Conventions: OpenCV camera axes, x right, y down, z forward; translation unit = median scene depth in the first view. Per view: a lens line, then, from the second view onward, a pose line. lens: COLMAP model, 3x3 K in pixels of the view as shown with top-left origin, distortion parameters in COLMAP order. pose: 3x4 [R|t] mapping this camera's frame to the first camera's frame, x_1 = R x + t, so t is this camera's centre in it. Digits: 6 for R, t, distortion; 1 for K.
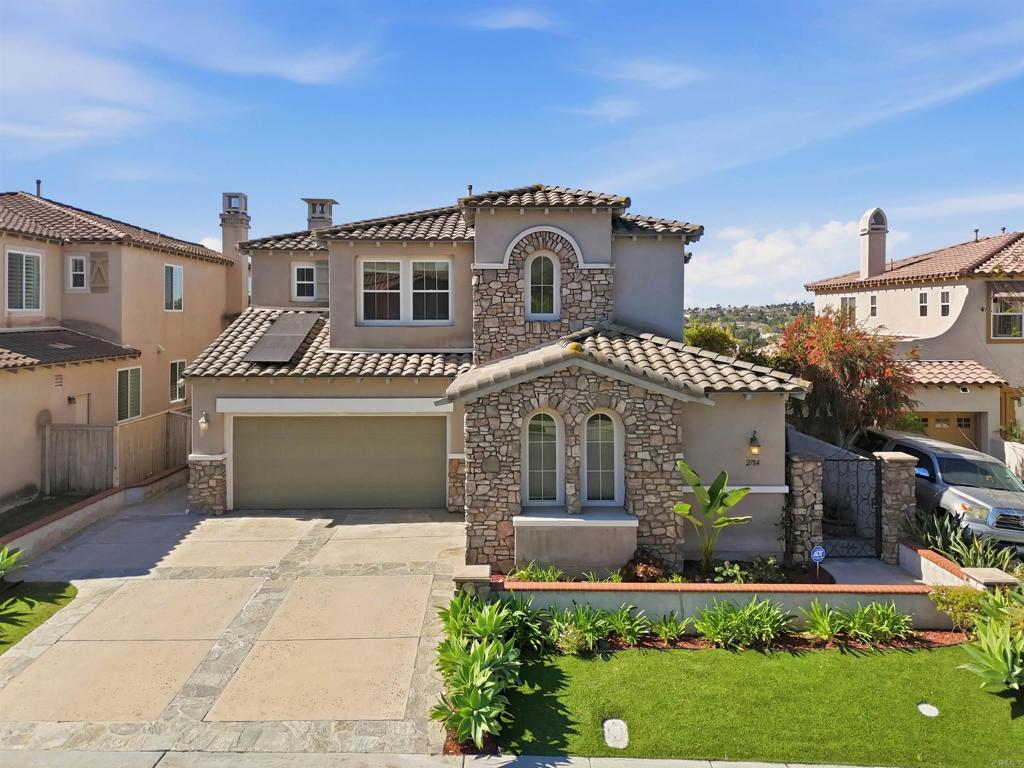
lens RADIAL K [[770.8, 0, 509.3], [0, 770.8, 321.7], [0, 0, 1]] dist [0.071857, -0.049358]
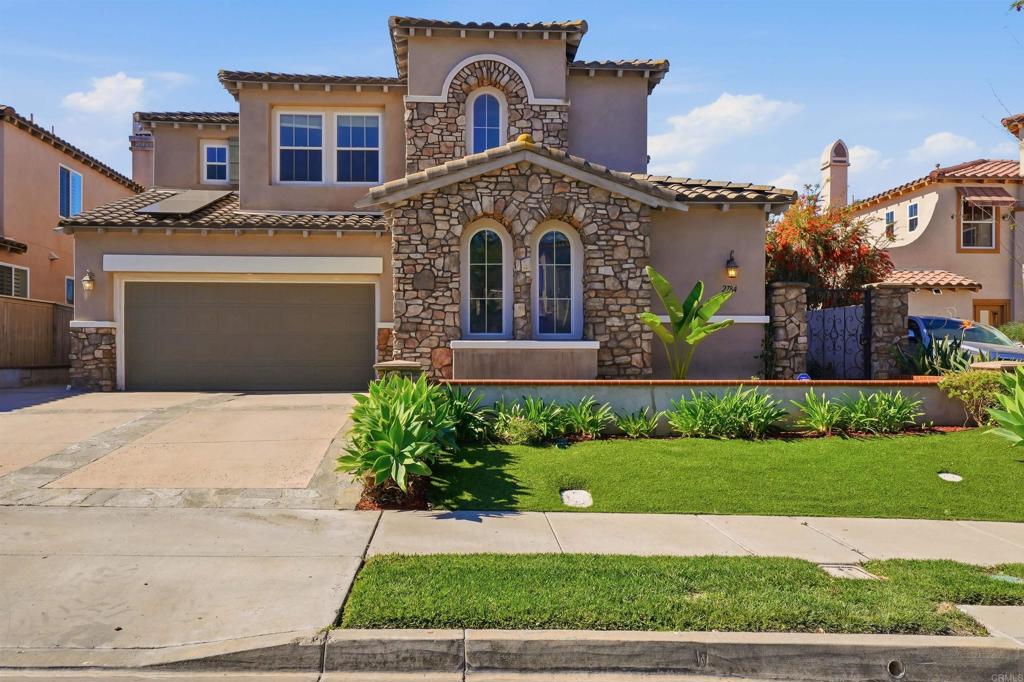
lens RADIAL K [[789.7, 0, 498.9], [0, 789.7, 355.8], [0, 0, 1]] dist [-0.003814, 0.021836]
pose [[0.998401, 0.000323, 0.056532, 0.007947], [-0.000249, 0.999999, -0.001317, 0.255700], [-0.056532, 0.001300, 0.998400, 0.139483]]
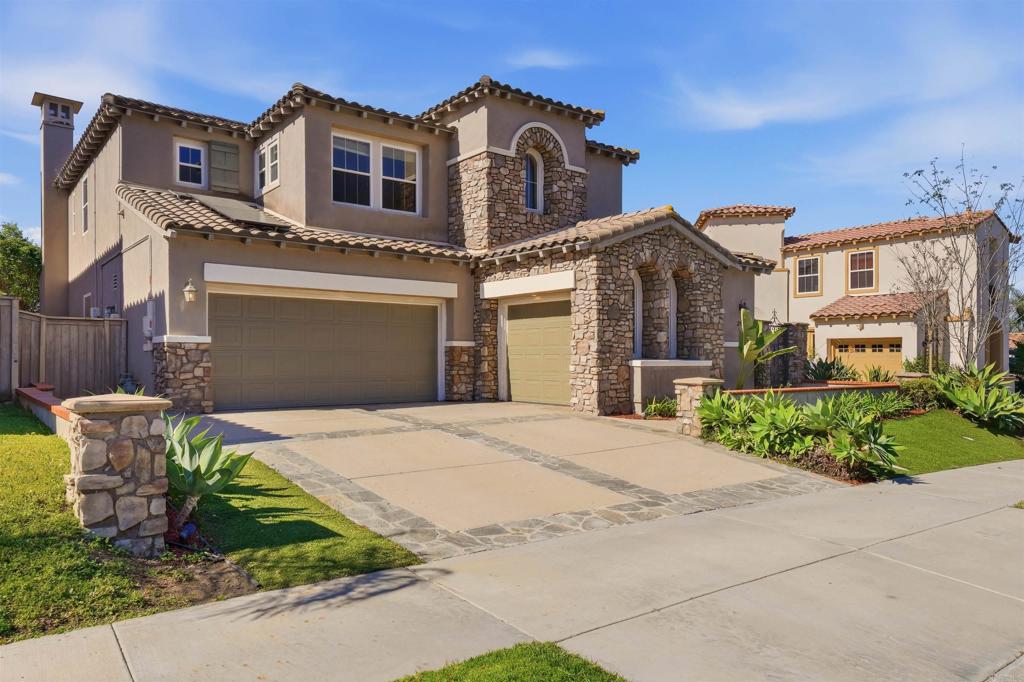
lens RADIAL K [[700.5, 0, 501.1], [0, 700.5, 348.8], [0, 0, 1]] dist [0.011080, 0.001864]
pose [[0.796410, 0.008213, 0.604701, -0.685077], [0.003010, 0.999842, -0.017544, 0.239899], [-0.604749, 0.015792, 0.796259, 0.324854]]
